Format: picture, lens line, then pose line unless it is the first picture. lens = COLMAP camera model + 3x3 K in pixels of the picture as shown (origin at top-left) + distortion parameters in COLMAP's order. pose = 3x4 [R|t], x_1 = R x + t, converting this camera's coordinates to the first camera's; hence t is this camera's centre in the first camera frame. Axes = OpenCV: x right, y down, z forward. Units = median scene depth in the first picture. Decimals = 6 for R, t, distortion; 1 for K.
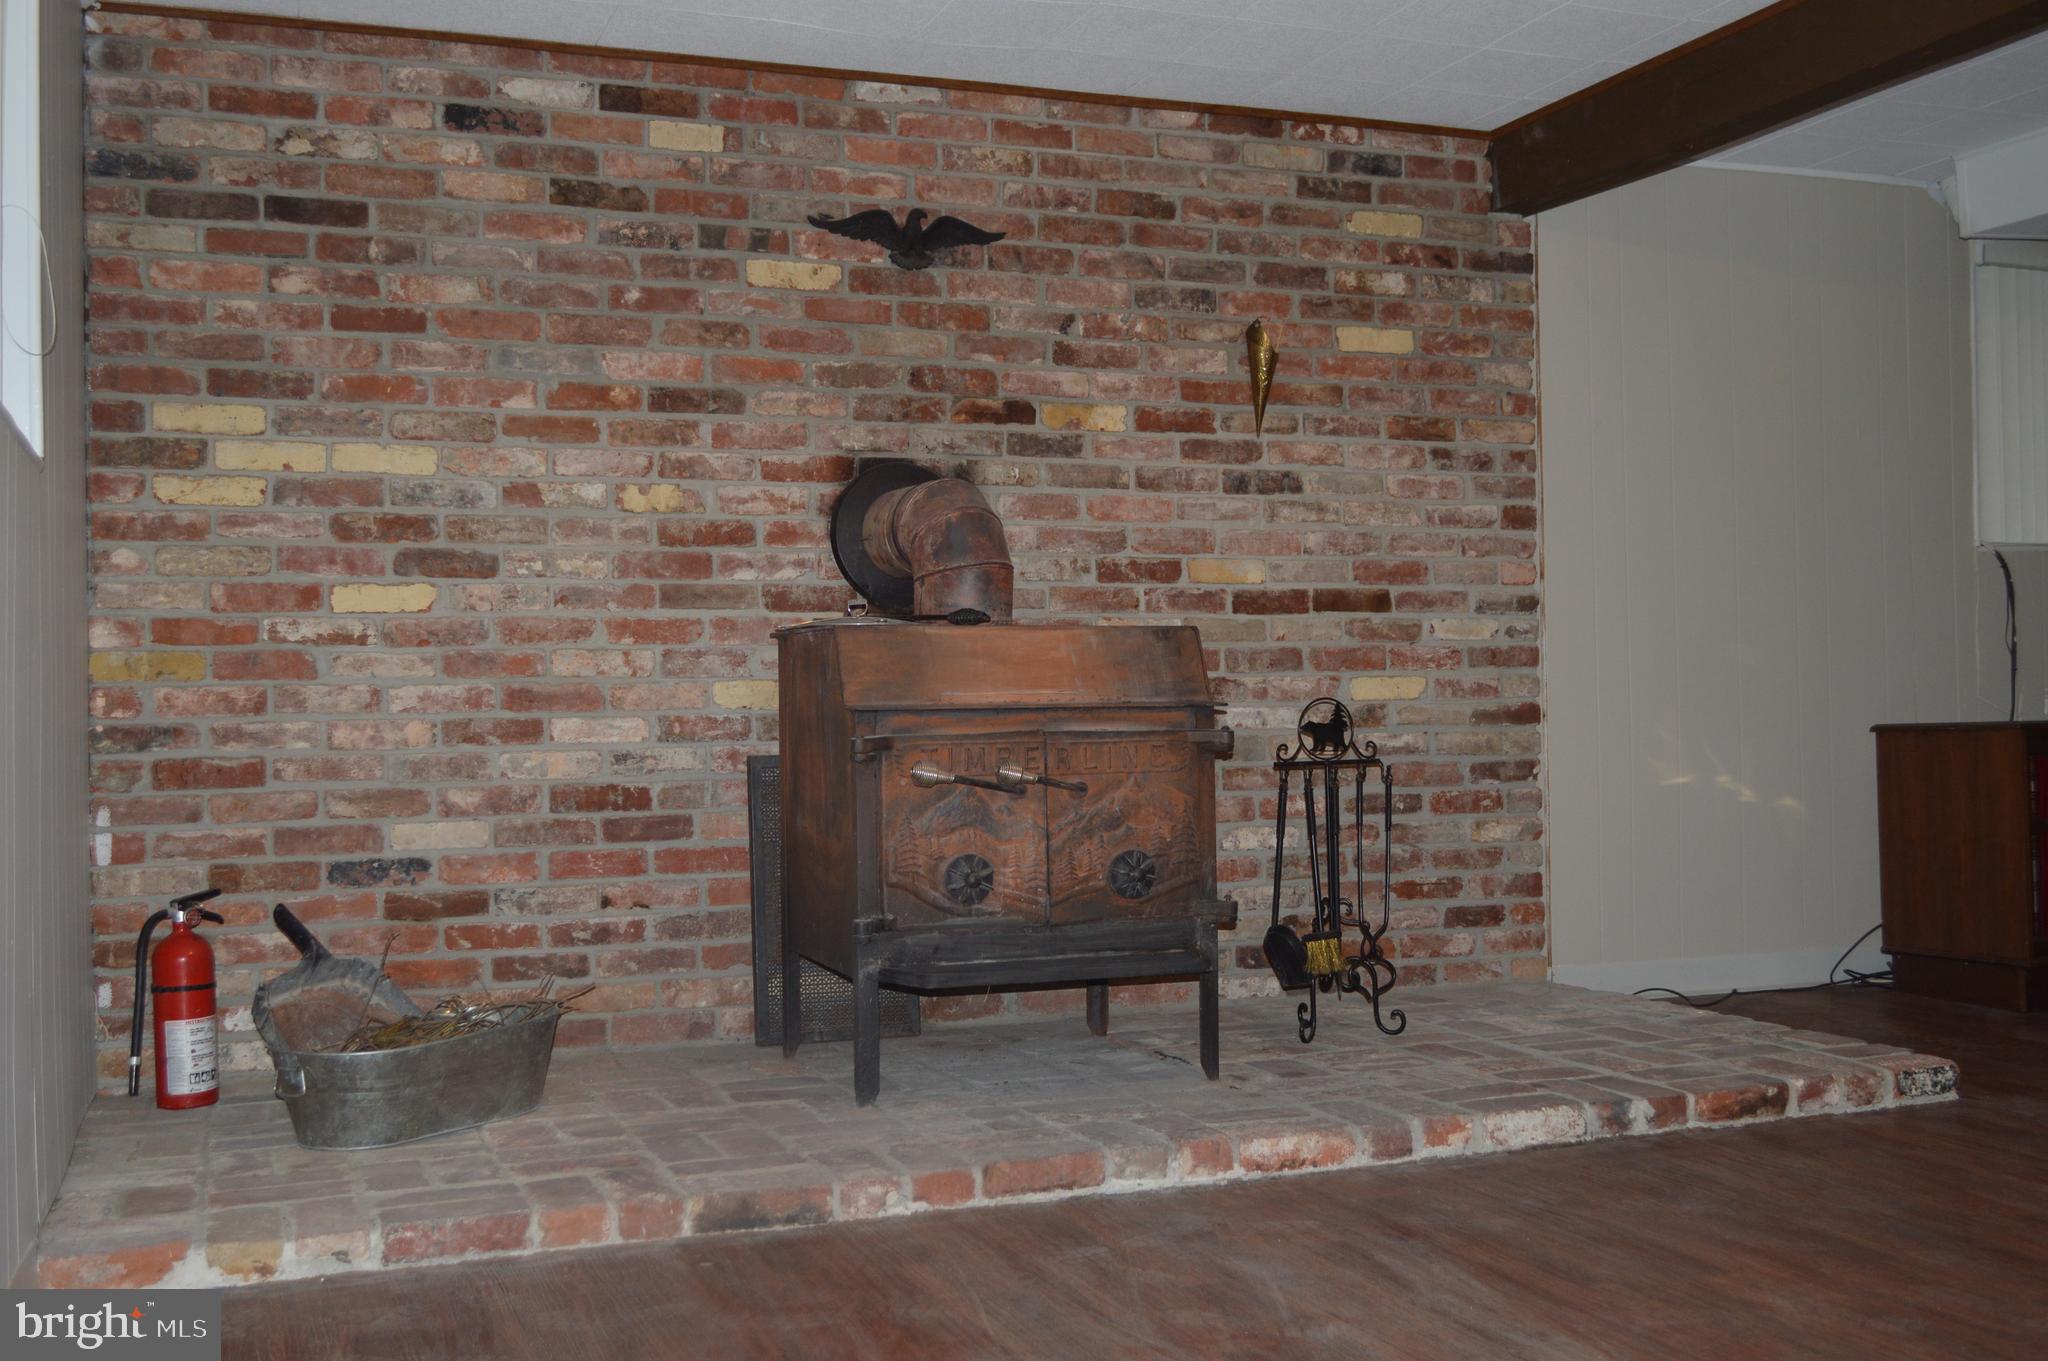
lens RADIAL K [[2048.3, 0, 1014.3], [0, 2048.3, 689.4], [0, 0, 1]] dist [-0.028855, 0.000000]
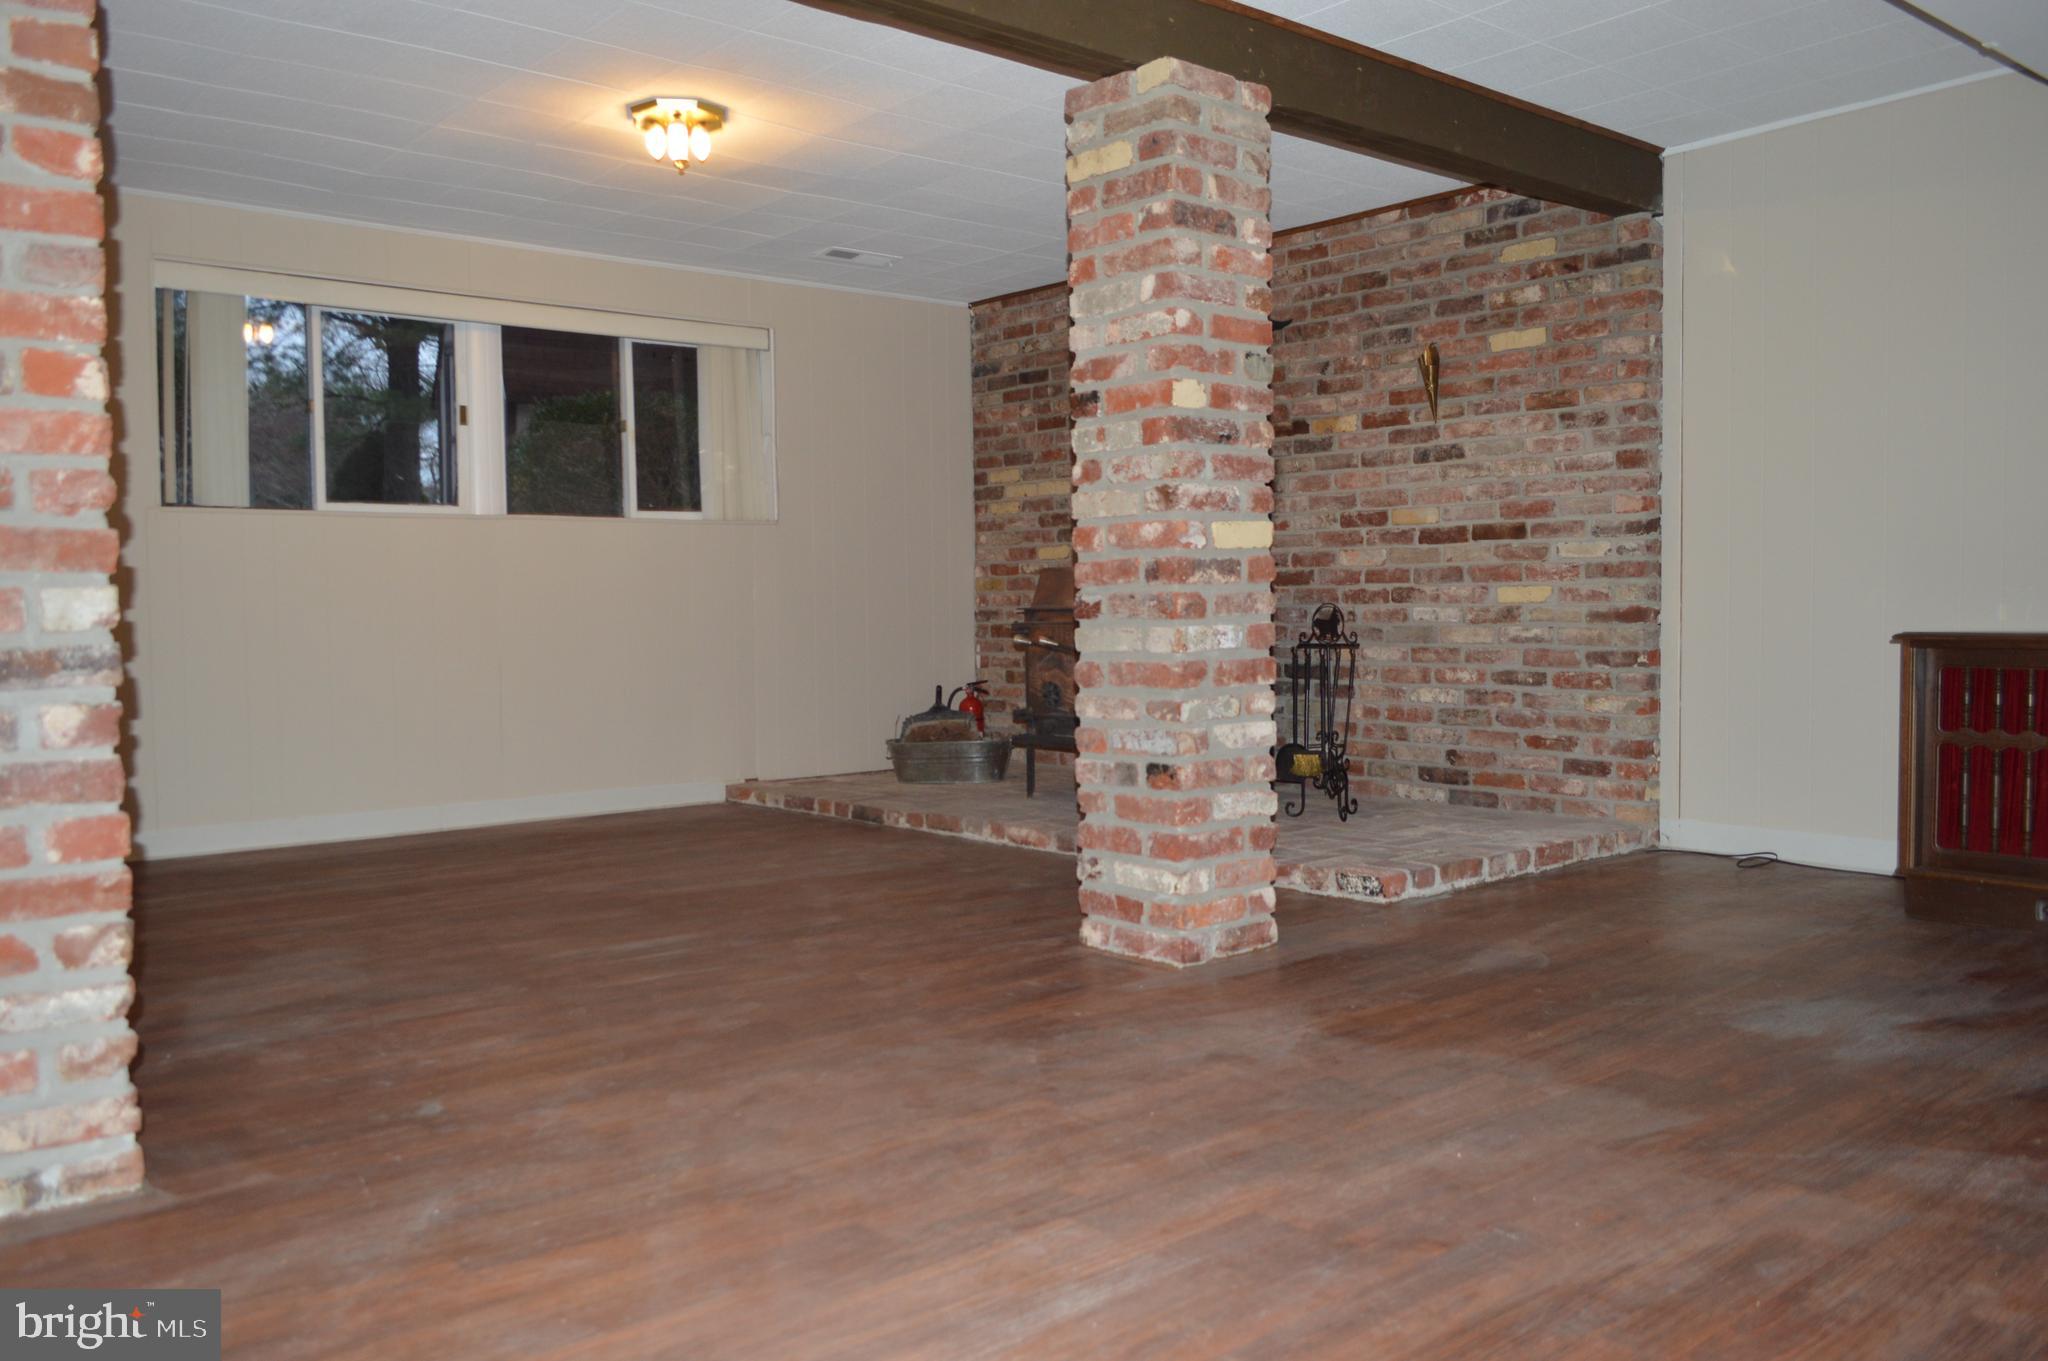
lens RADIAL K [[1621.7, 0, 1023.9], [0, 1621.7, 679.4], [0, 0, 1]] dist [-0.017837, 0.007768]
pose [[0.352830, 0.057361, -0.933928, 1.220105], [0.017844, 0.997525, 0.068008, -0.026467], [0.935517, -0.040660, 0.350933, 0.340269]]
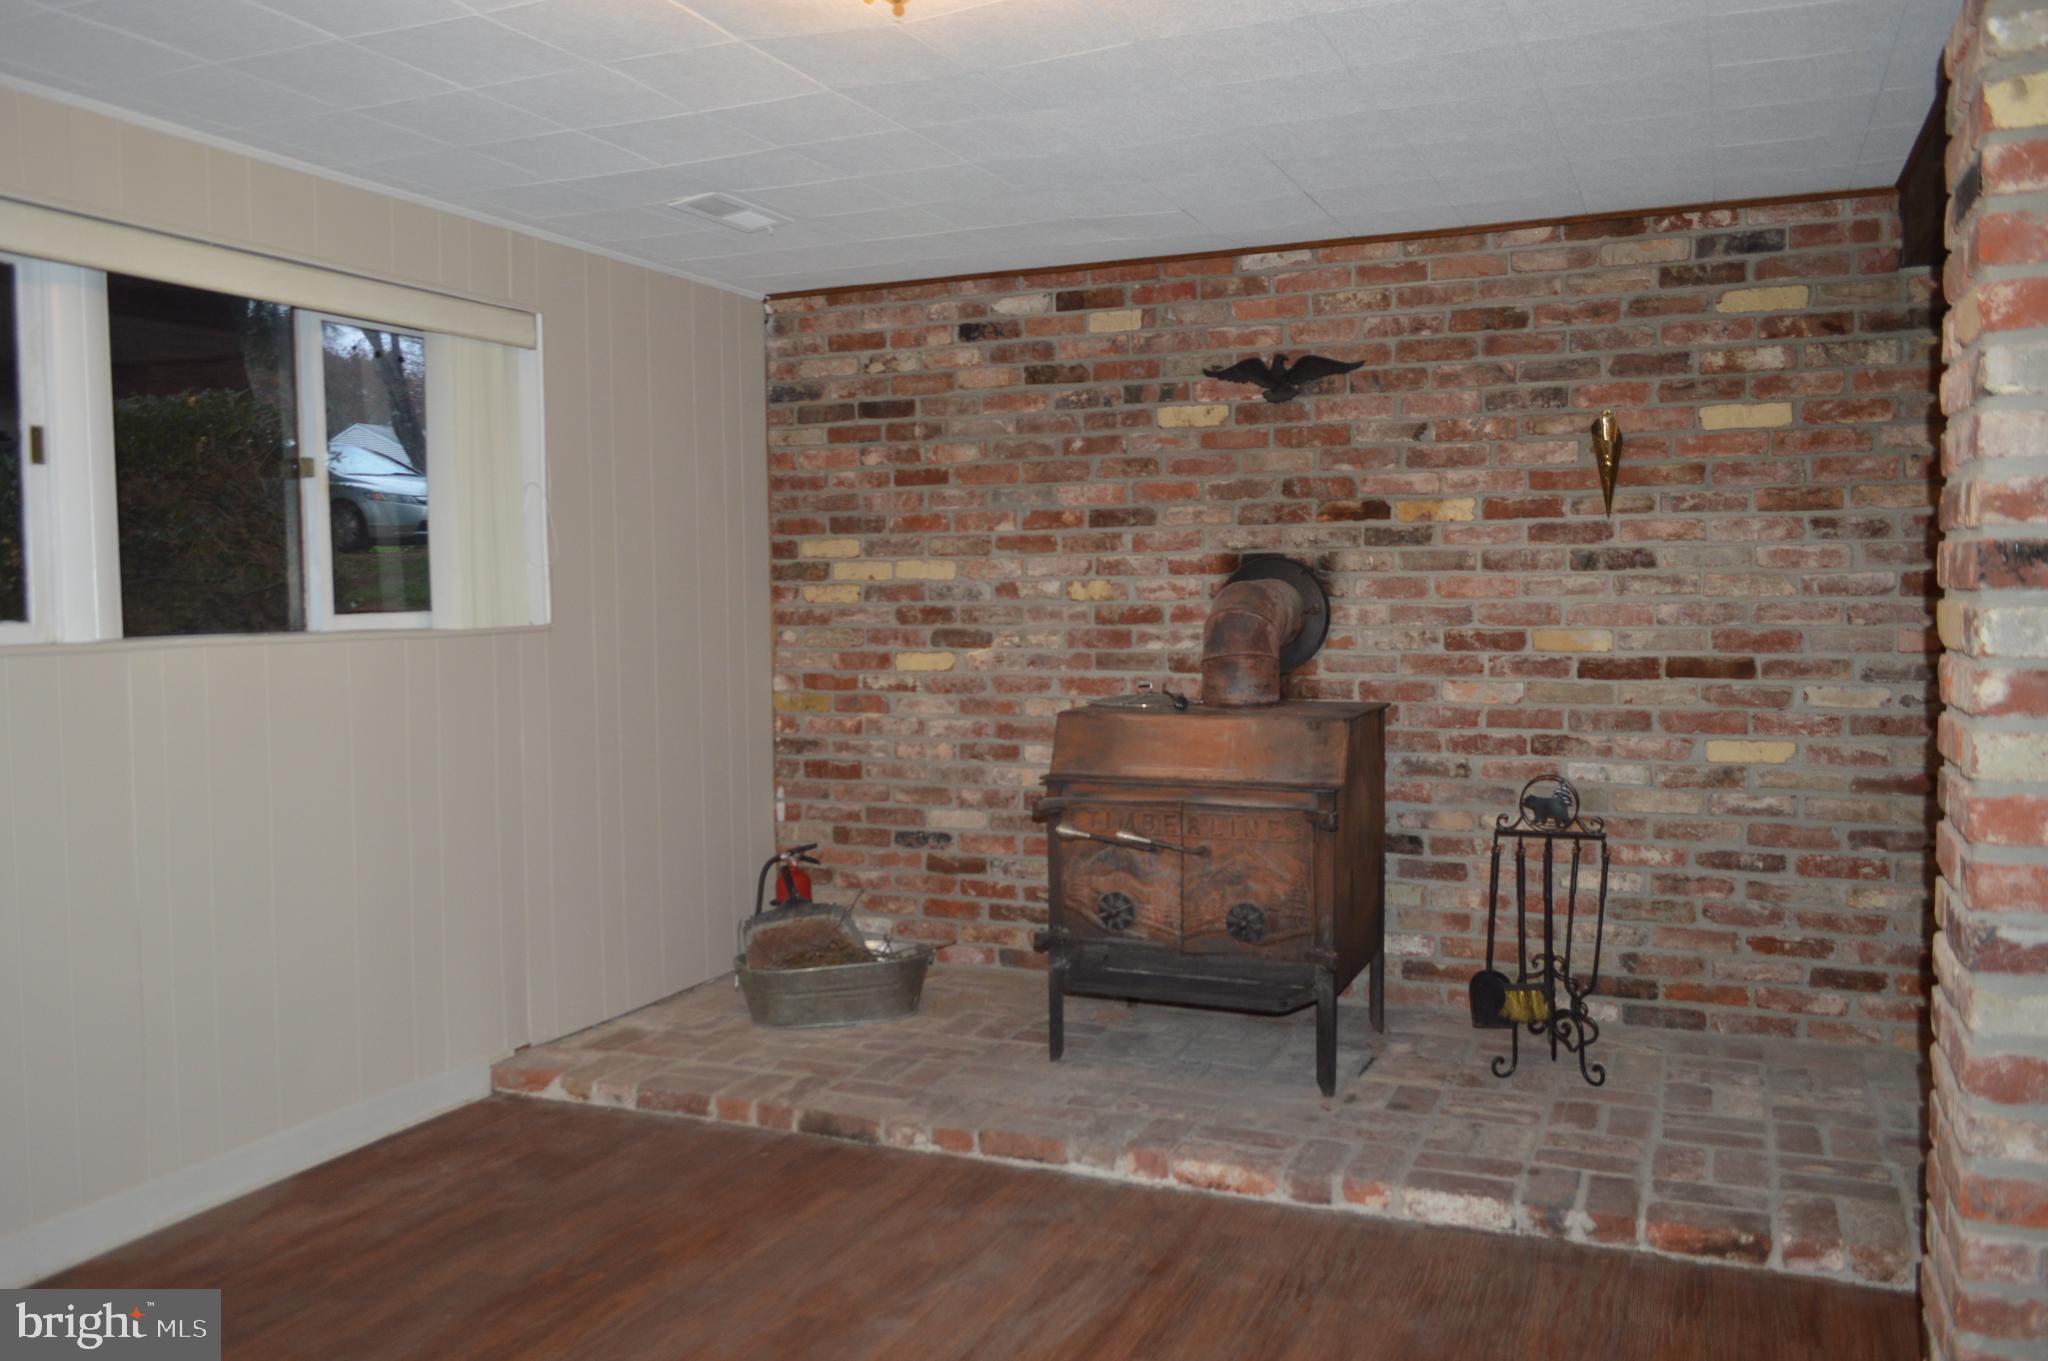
lens RADIAL K [[1621.7, 0, 1012.5], [0, 1621.7, 677.1], [0, 0, 1]] dist [-0.017837, 0.007768]
pose [[0.717588, 0.046413, -0.694919, 0.545029], [0.006788, 0.997264, 0.073616, -0.114671], [0.696435, -0.057543, 0.715310, 0.170037]]
